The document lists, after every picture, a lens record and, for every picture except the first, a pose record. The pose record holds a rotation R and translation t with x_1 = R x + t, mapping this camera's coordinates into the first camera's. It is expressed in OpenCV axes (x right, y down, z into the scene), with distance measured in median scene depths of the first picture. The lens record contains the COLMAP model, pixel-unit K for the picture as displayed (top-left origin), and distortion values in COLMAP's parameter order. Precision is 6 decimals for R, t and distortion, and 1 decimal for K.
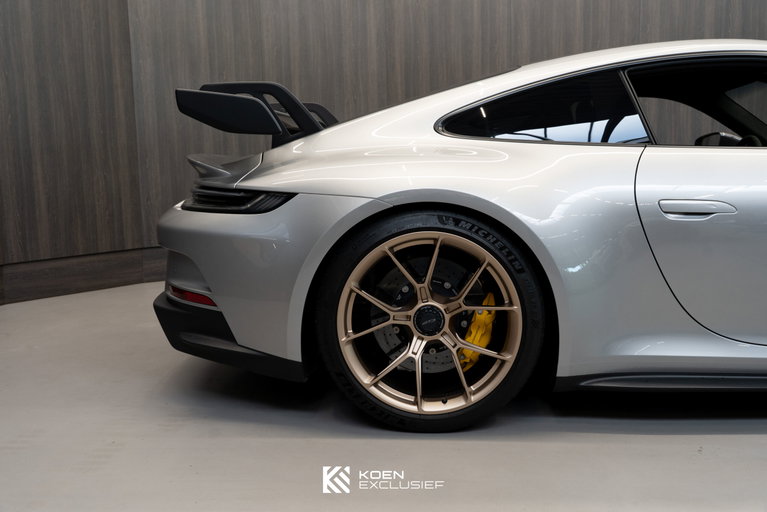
lens RADIAL K [[730.6, 0, 383.5], [0, 730.6, 256.0], [0, 0, 1]] dist [0.002962, -0.000595]
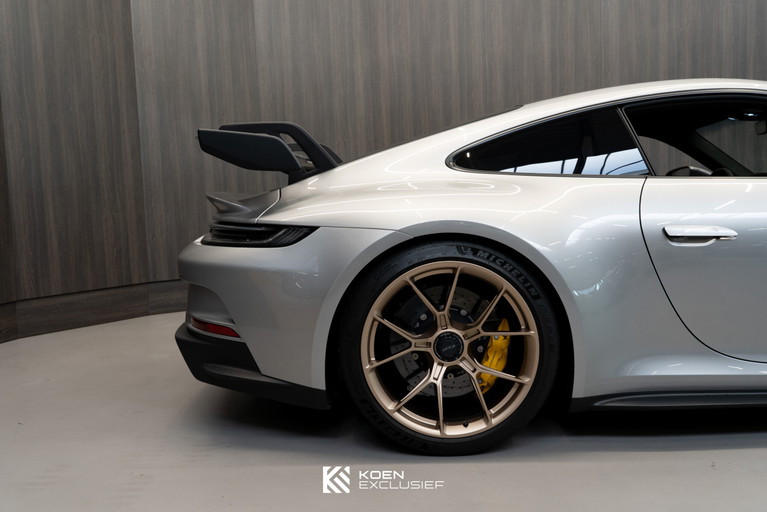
lens RADIAL K [[664.1, 0, 383.5], [0, 664.1, 256.0], [0, 0, 1]] dist [-0.003895, 0.003526]
pose [[0.998992, -0.017829, 0.041206, -0.062339], [0.019617, 0.998864, -0.043423, -0.001349], [-0.040385, 0.044188, 0.998207, 0.051351]]
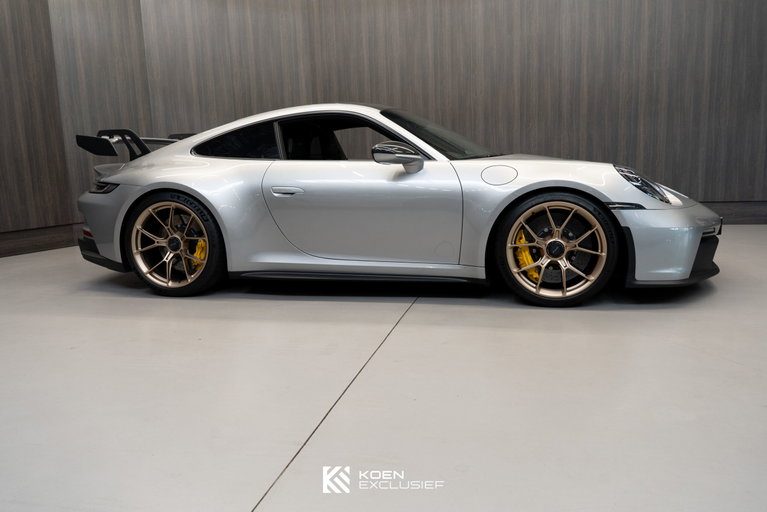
lens RADIAL K [[568.7, 0, 383.5], [0, 568.7, 256.0], [0, 0, 1]] dist [-0.001046, -0.011880]
pose [[0.988483, 0.013879, -0.150696, 0.849553], [-0.006678, 0.998816, 0.048182, 0.036660], [0.151187, -0.046620, 0.987405, -0.500948]]
